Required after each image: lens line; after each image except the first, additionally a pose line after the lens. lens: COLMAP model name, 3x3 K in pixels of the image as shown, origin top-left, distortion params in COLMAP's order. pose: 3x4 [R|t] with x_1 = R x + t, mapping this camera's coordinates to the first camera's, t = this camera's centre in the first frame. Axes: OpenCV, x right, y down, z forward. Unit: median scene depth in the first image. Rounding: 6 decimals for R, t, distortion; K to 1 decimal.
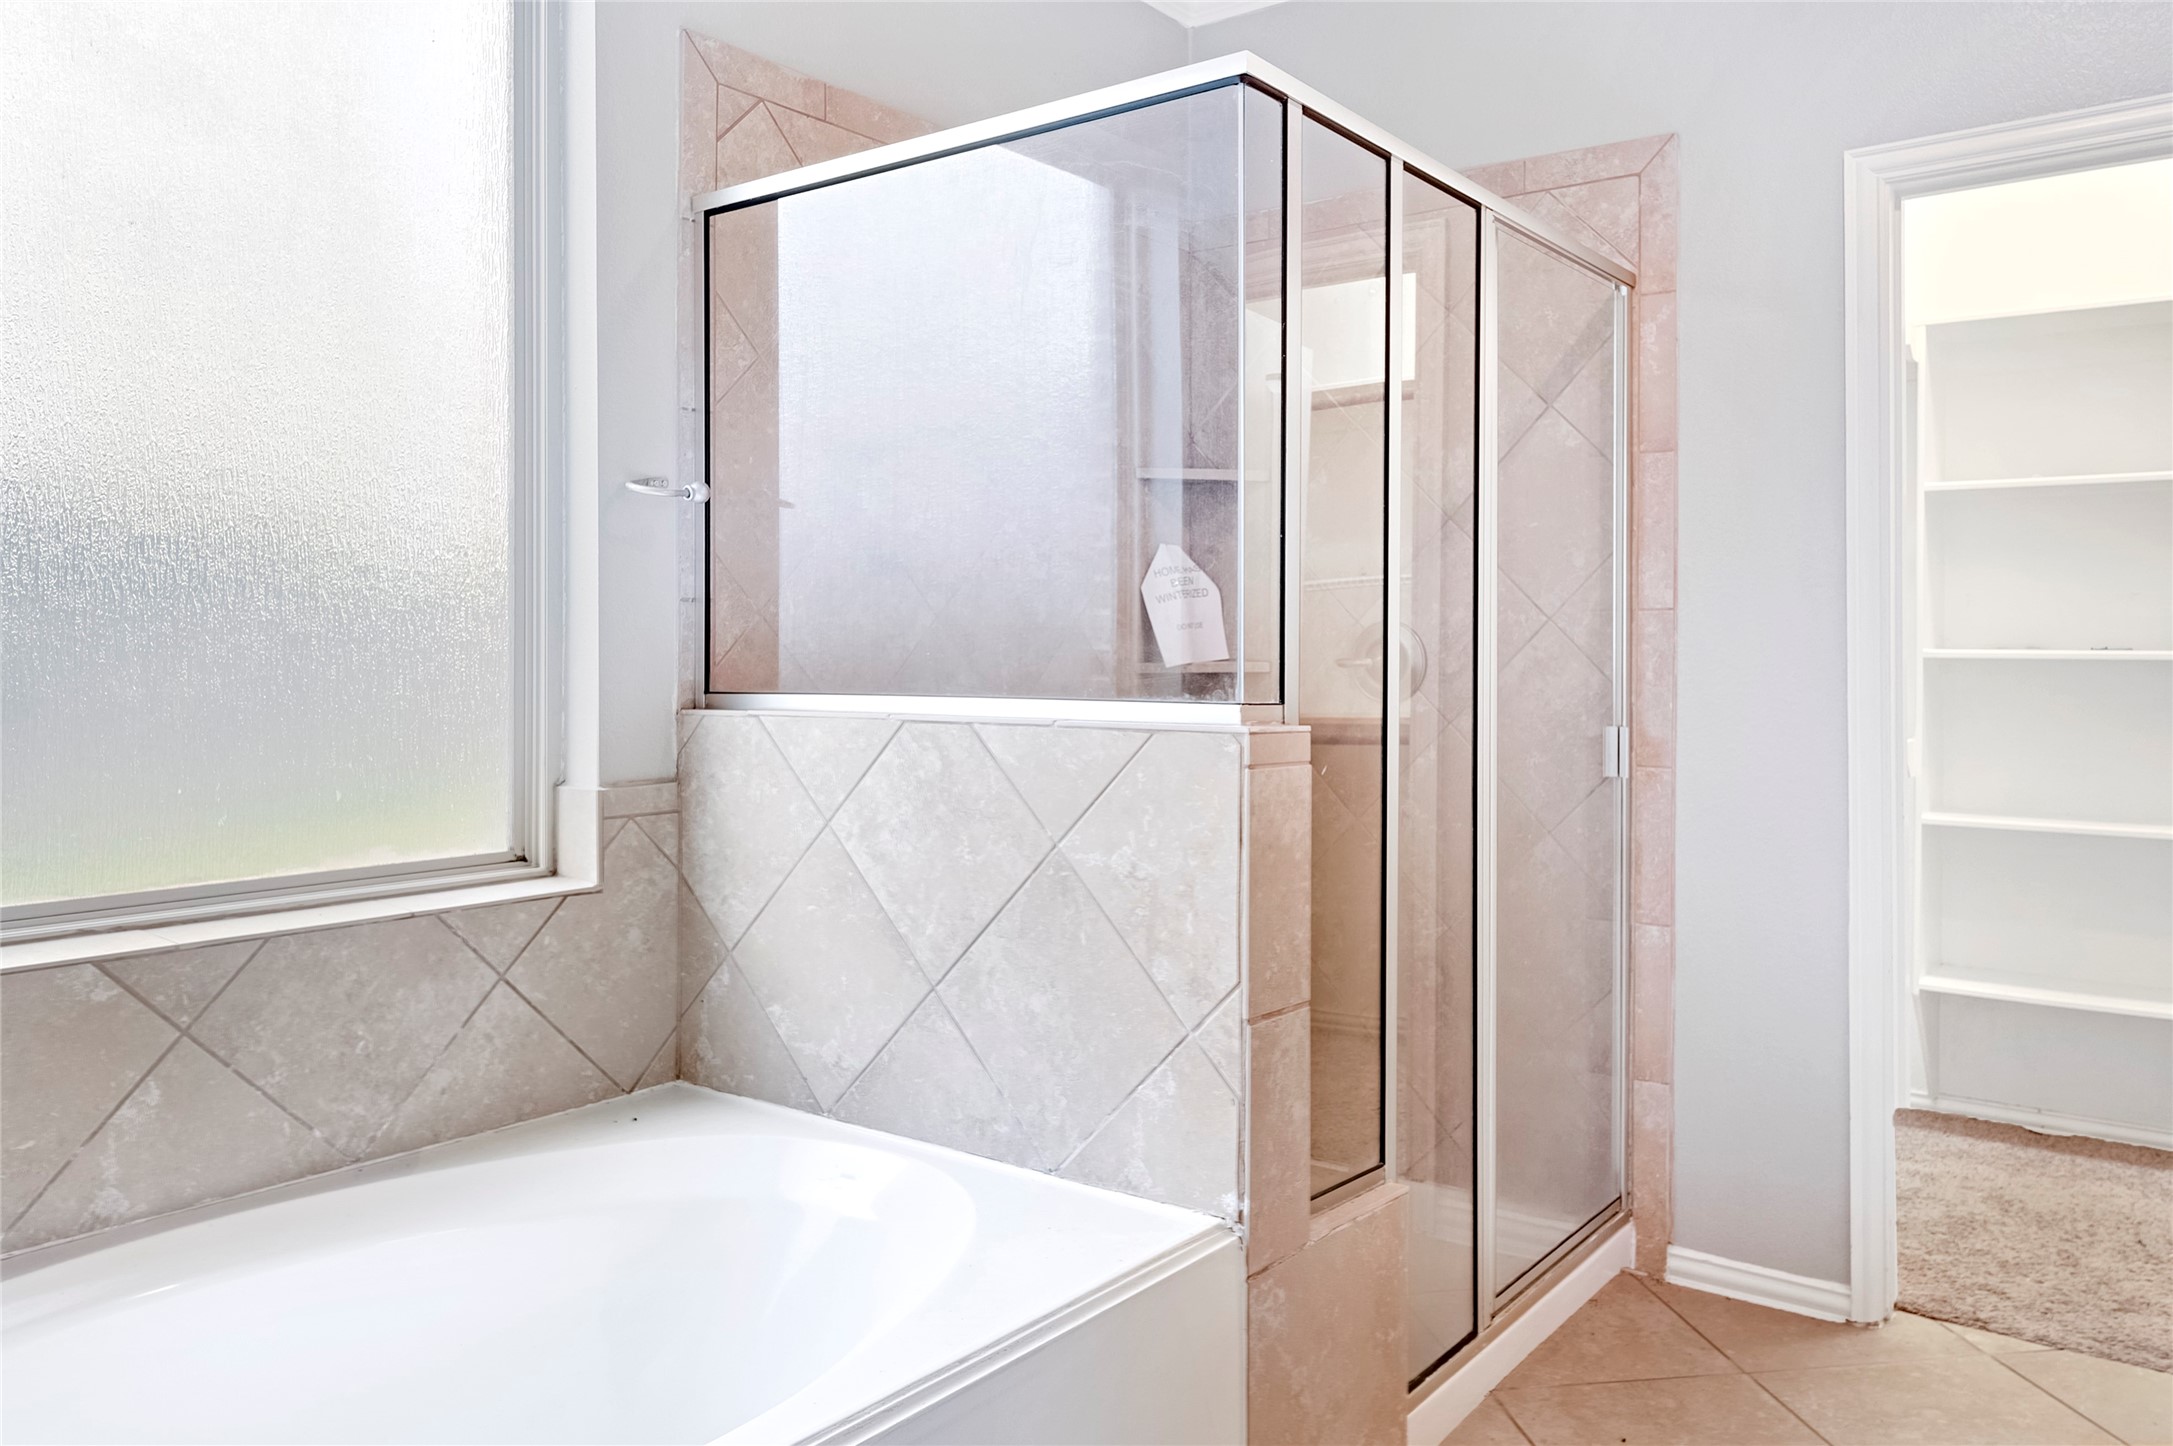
lens RADIAL K [[1580.6, 0, 1086.9], [0, 1580.6, 710.3], [0, 0, 1]] dist [-0.008118, -0.004024]
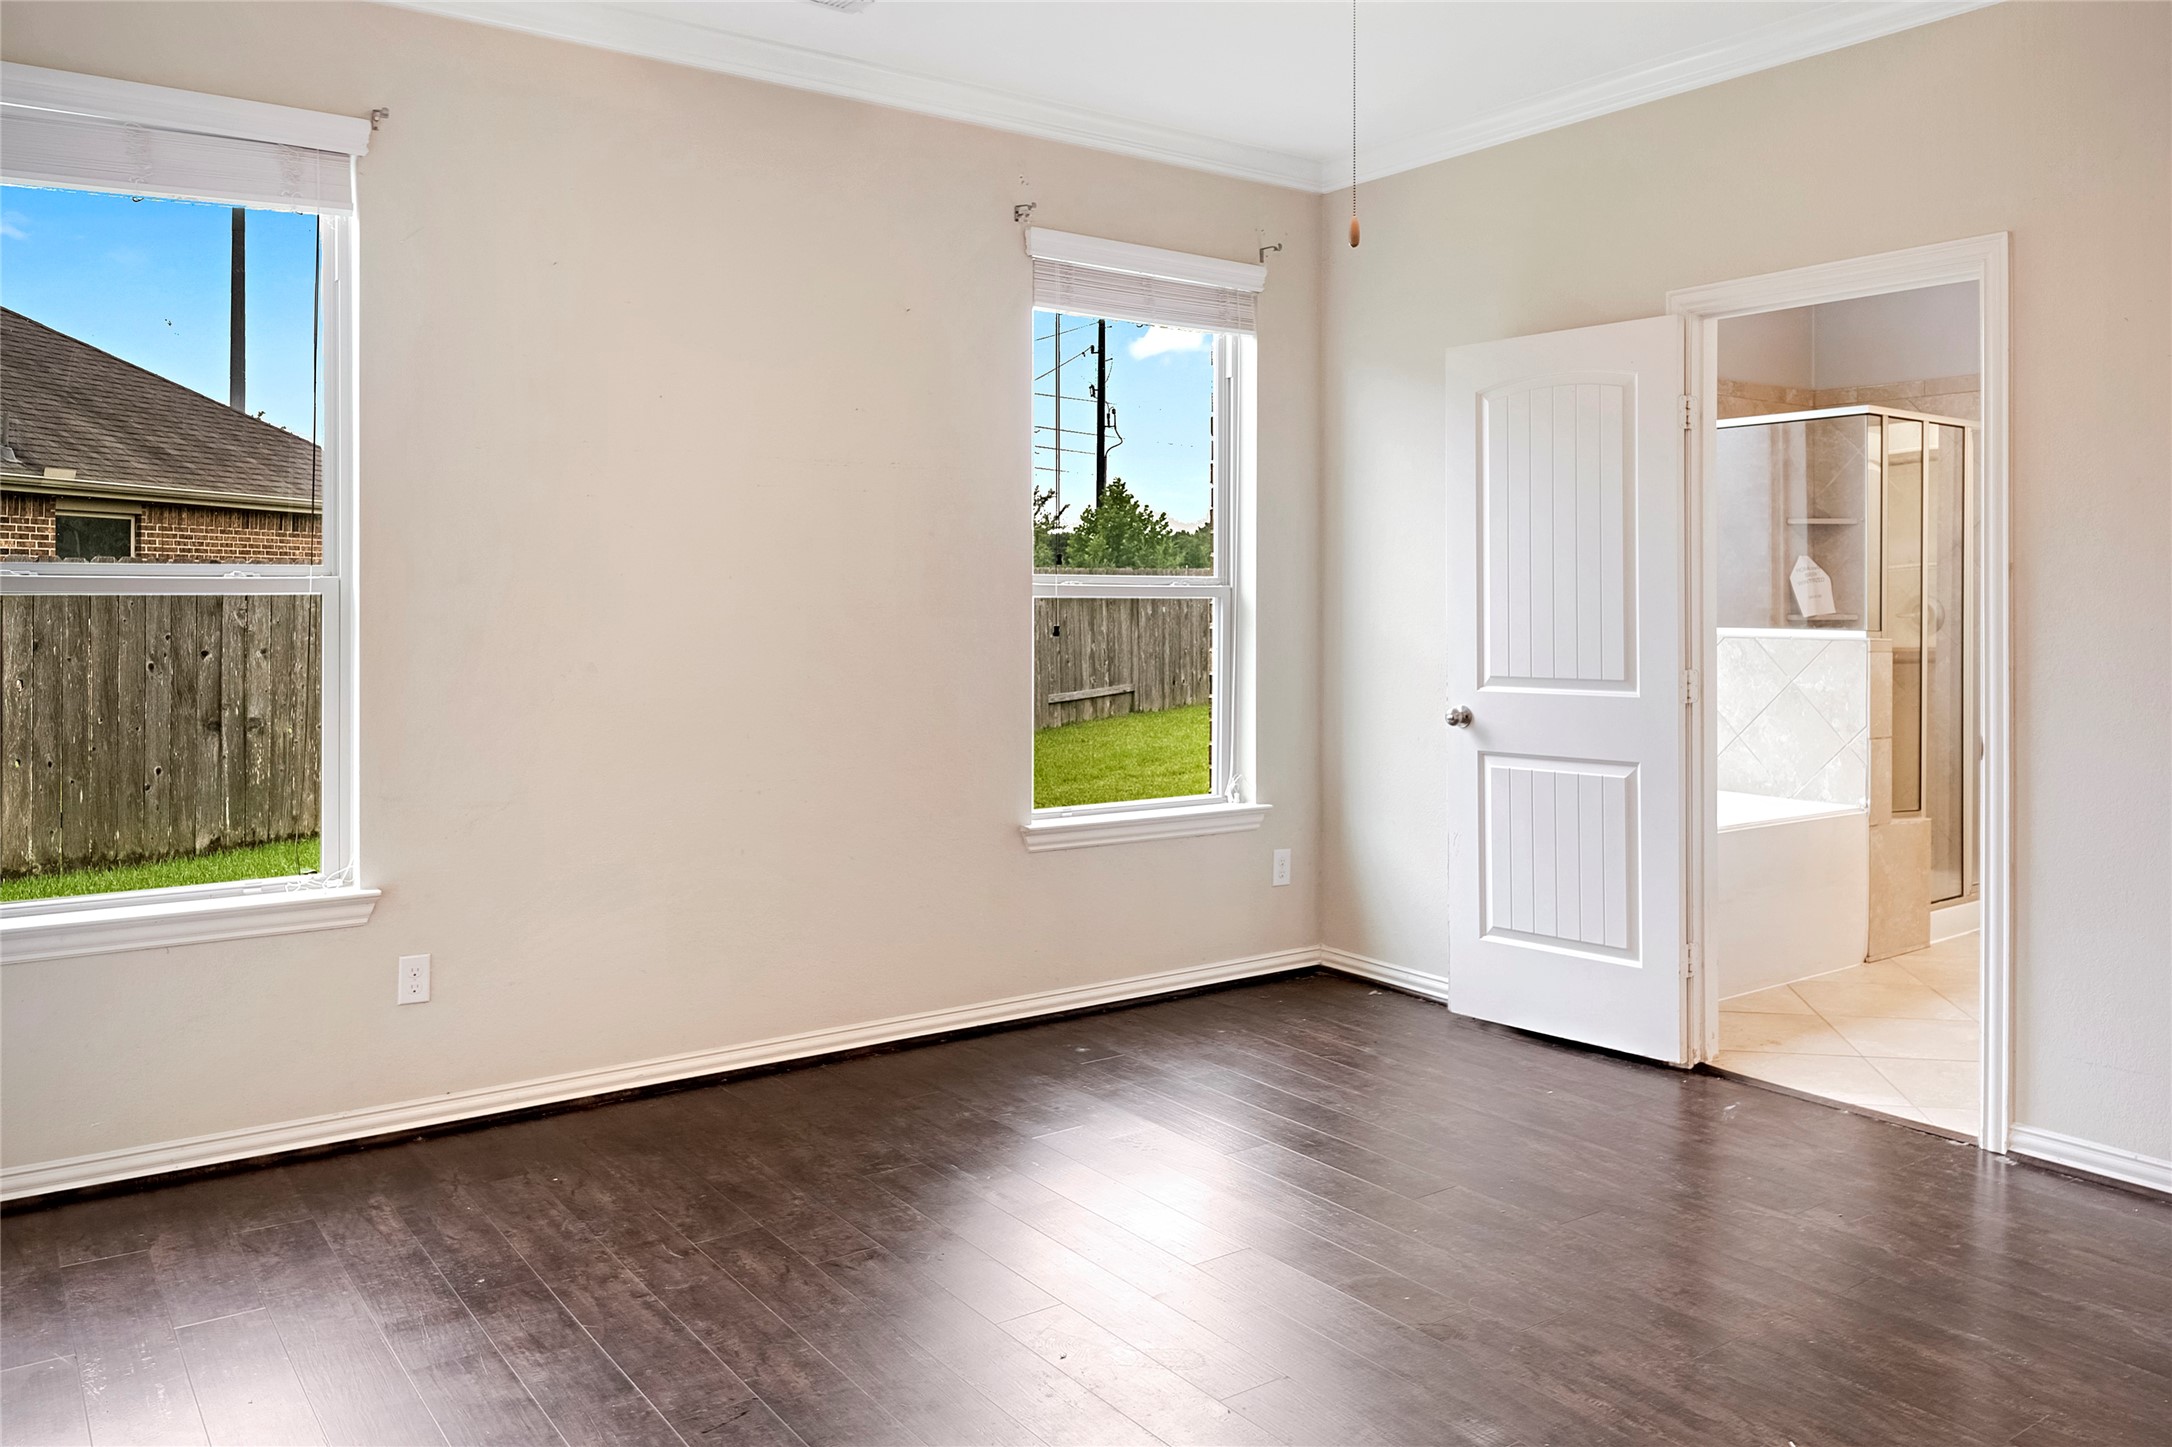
lens RADIAL K [[1579.8, 0, 1090.1], [0, 1579.8, 647.2], [0, 0, 1]] dist [-0.008118, -0.004024]
pose [[0.957418, 0.003367, -0.288687, -0.244857], [-0.005336, 0.999968, -0.006034, 0.029587], [0.288657, 0.007318, 0.957405, -1.234239]]
